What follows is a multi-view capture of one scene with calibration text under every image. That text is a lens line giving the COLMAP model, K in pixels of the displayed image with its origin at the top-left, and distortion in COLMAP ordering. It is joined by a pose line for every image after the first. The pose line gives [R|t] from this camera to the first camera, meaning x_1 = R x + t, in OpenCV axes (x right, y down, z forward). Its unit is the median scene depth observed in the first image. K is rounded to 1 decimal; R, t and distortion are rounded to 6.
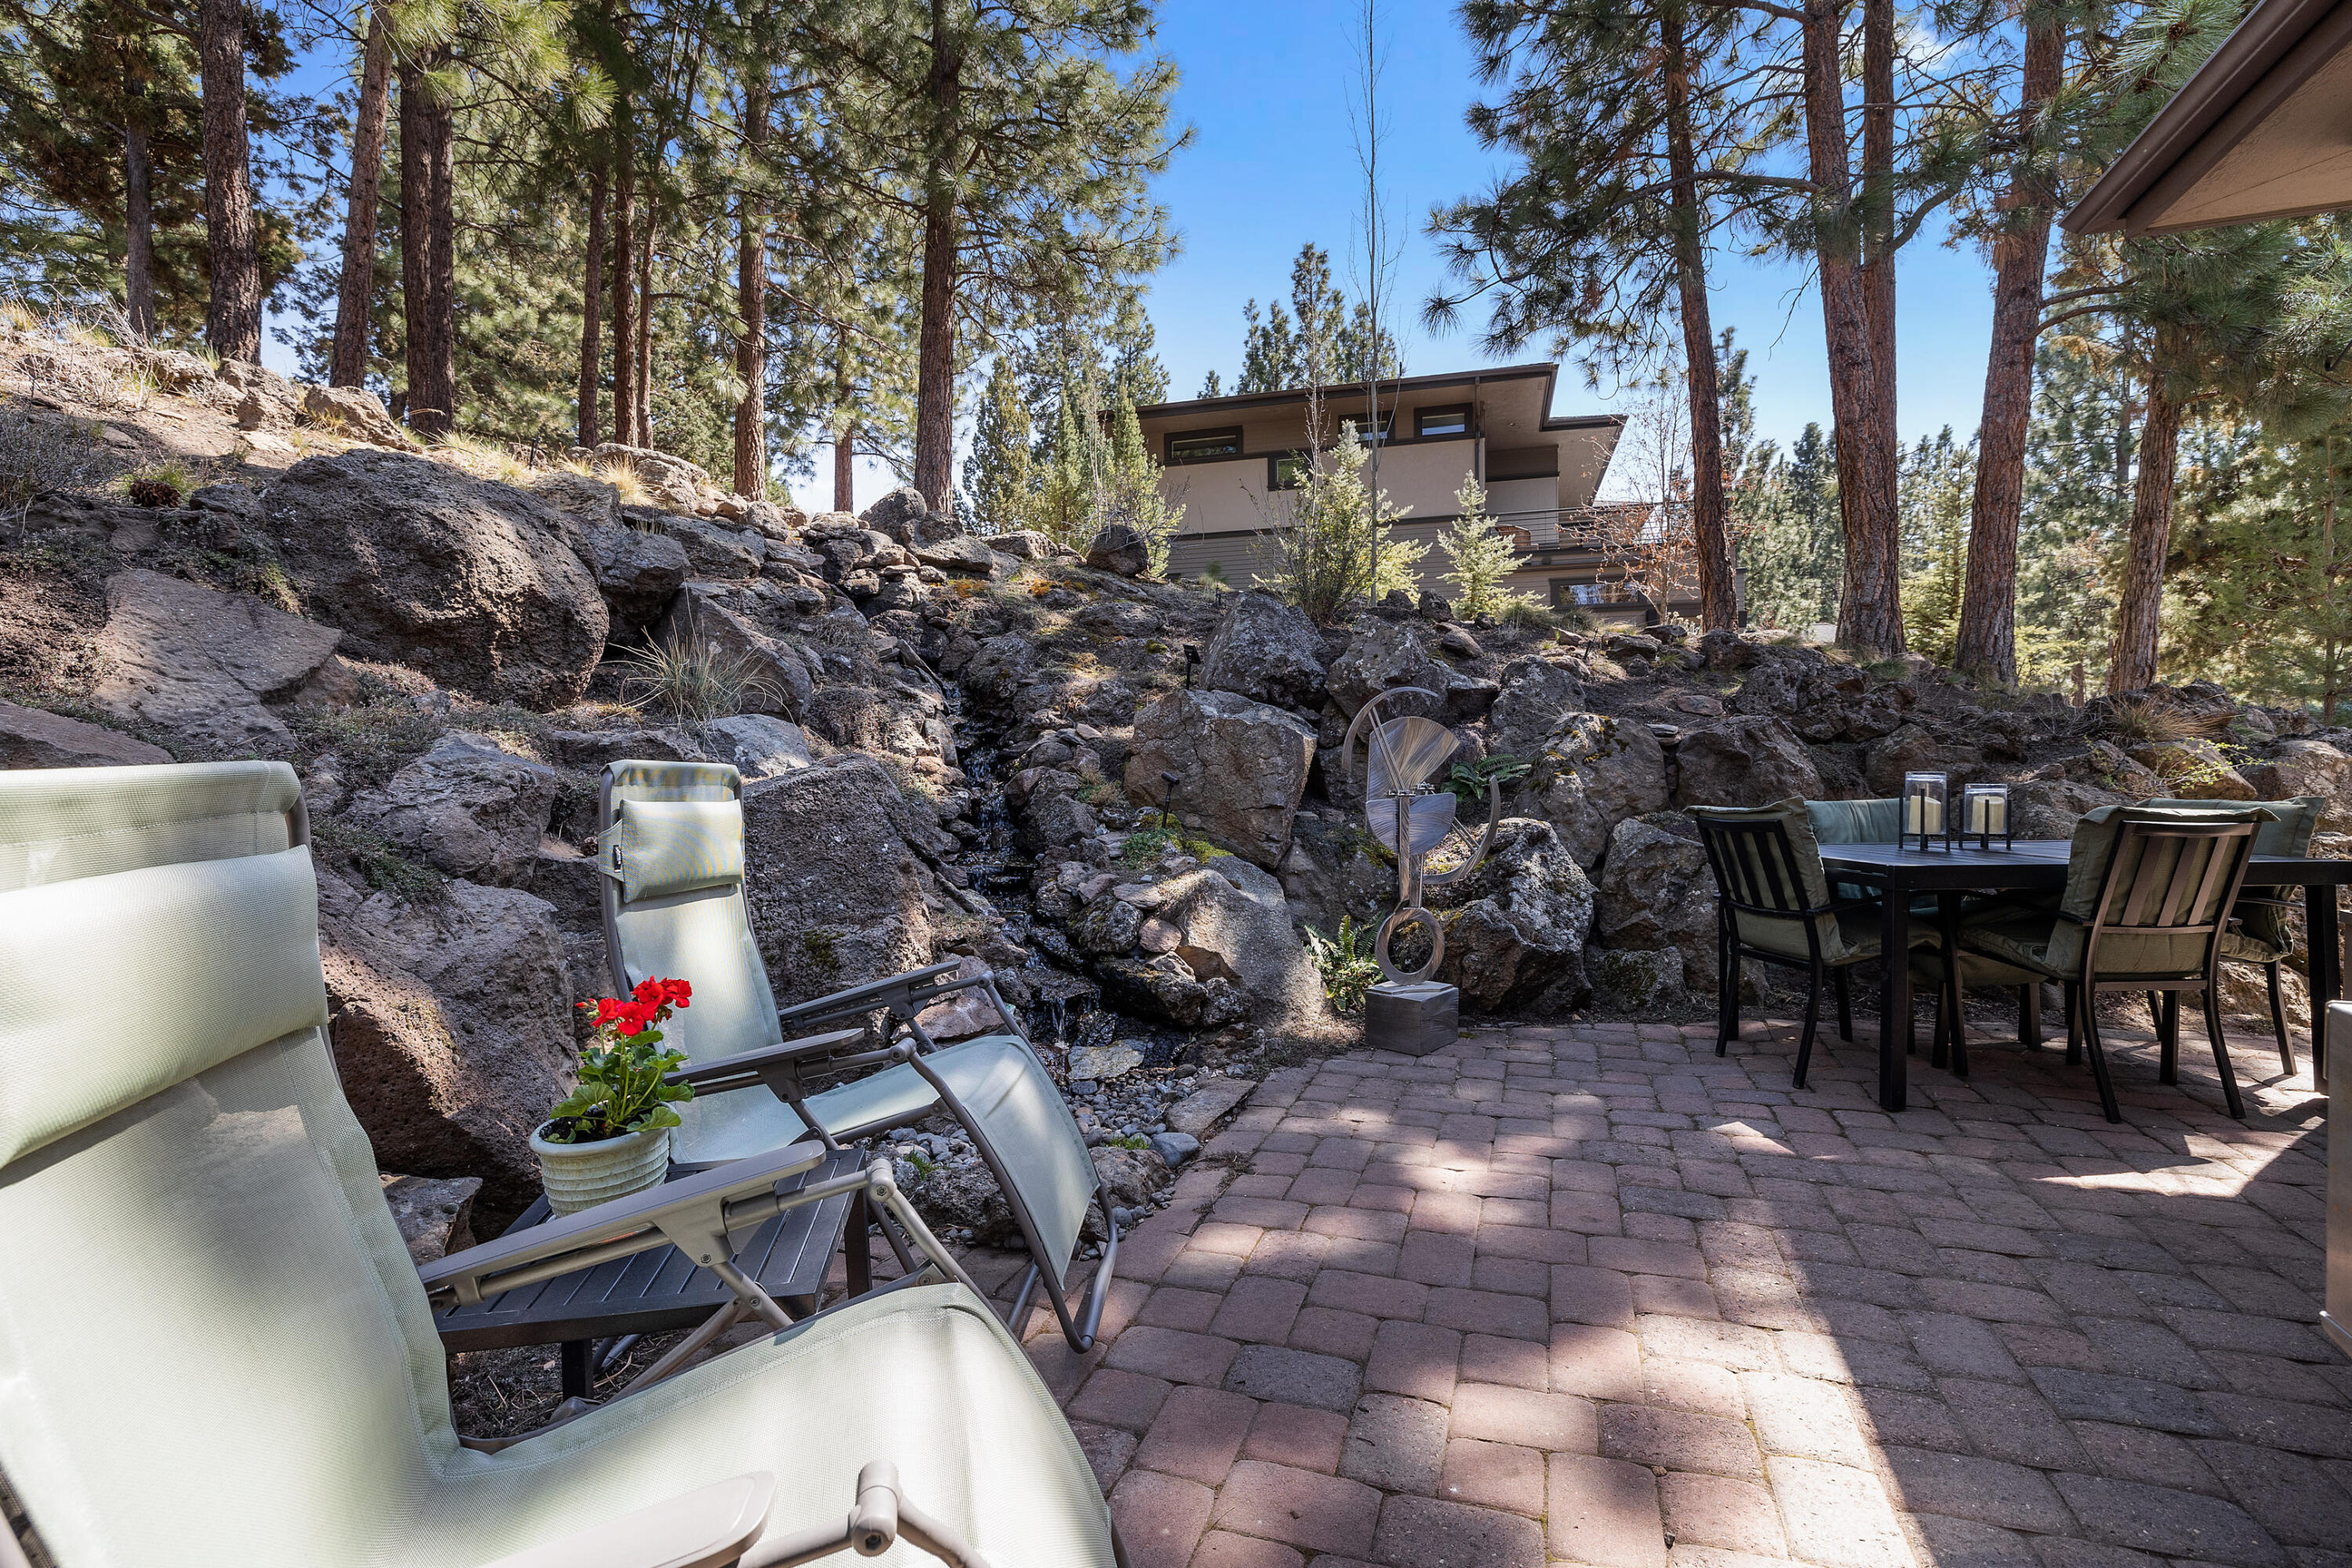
lens RADIAL K [[1057.0, 0, 1189.9], [0, 1057.0, 772.7], [0, 0, 1]] dist [-0.002714, -0.000290]
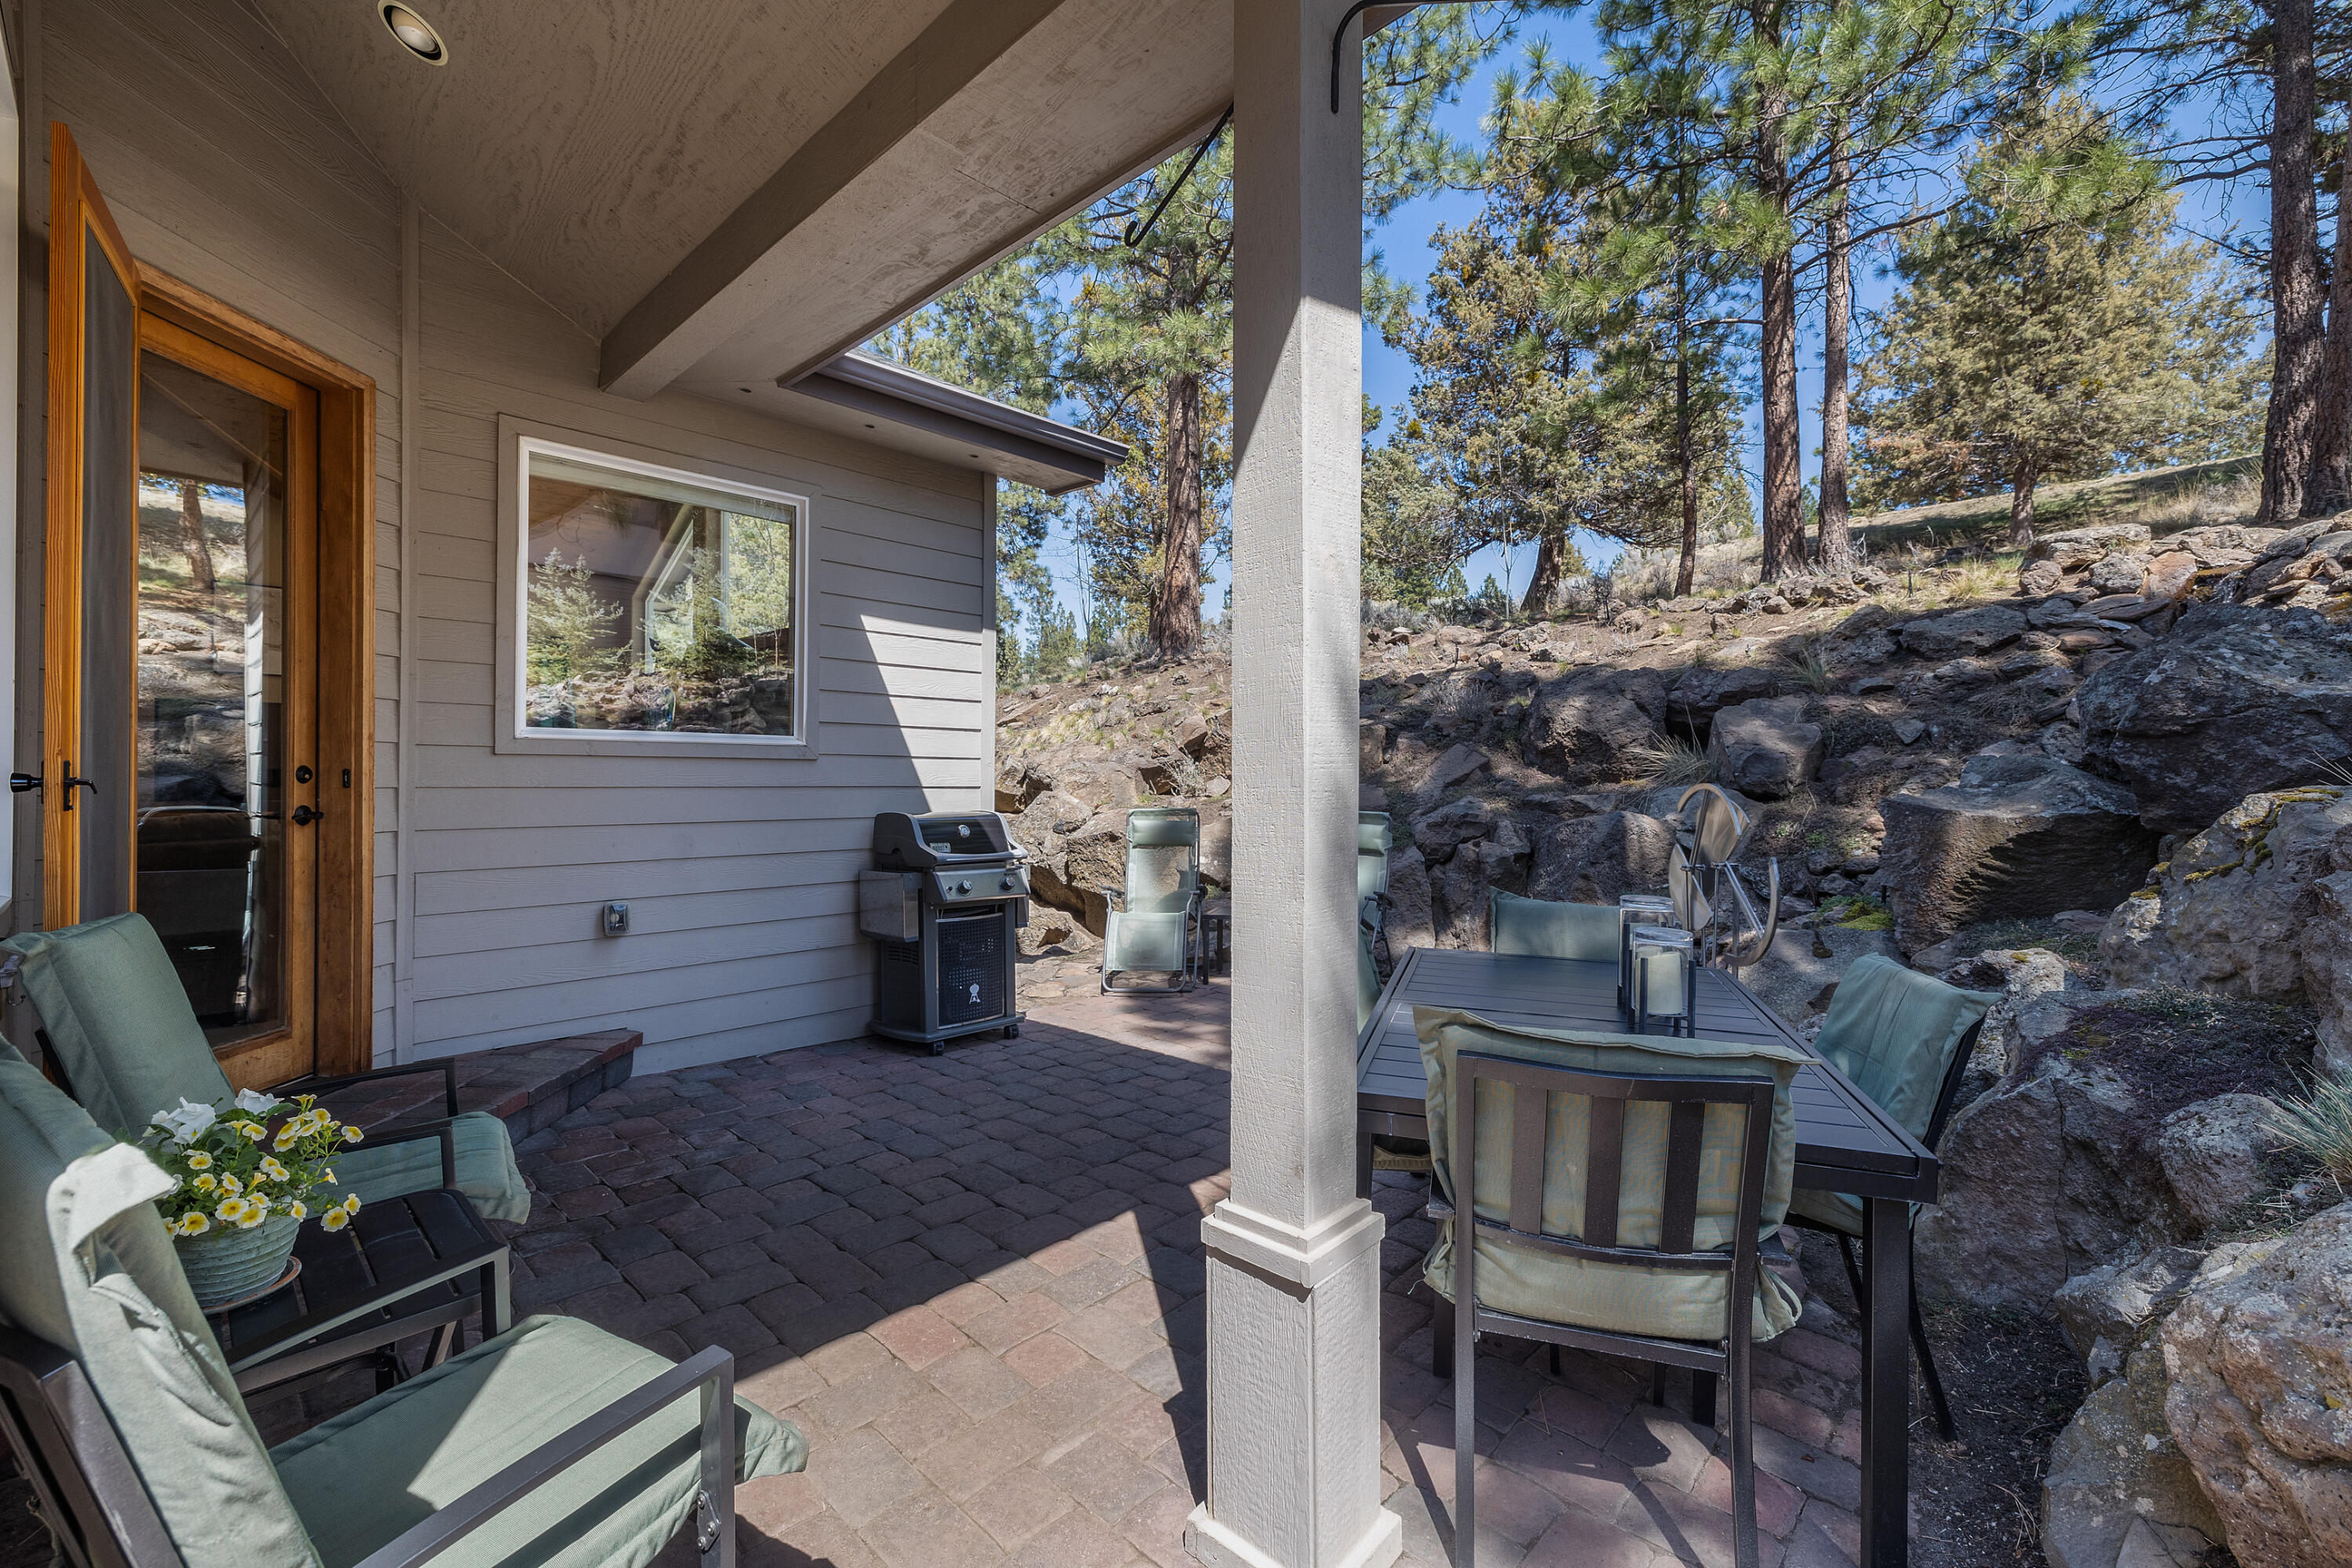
lens RADIAL K [[989.9, 0, 1165.8], [0, 989.9, 771.1], [0, 0, 1]] dist [0.003244, 0.000524]
pose [[-0.418614, 0.002525, -0.908161, 1.027099], [-0.013346, 0.999871, 0.008932, -0.062115], [0.908066, 0.015859, -0.418527, 0.714996]]
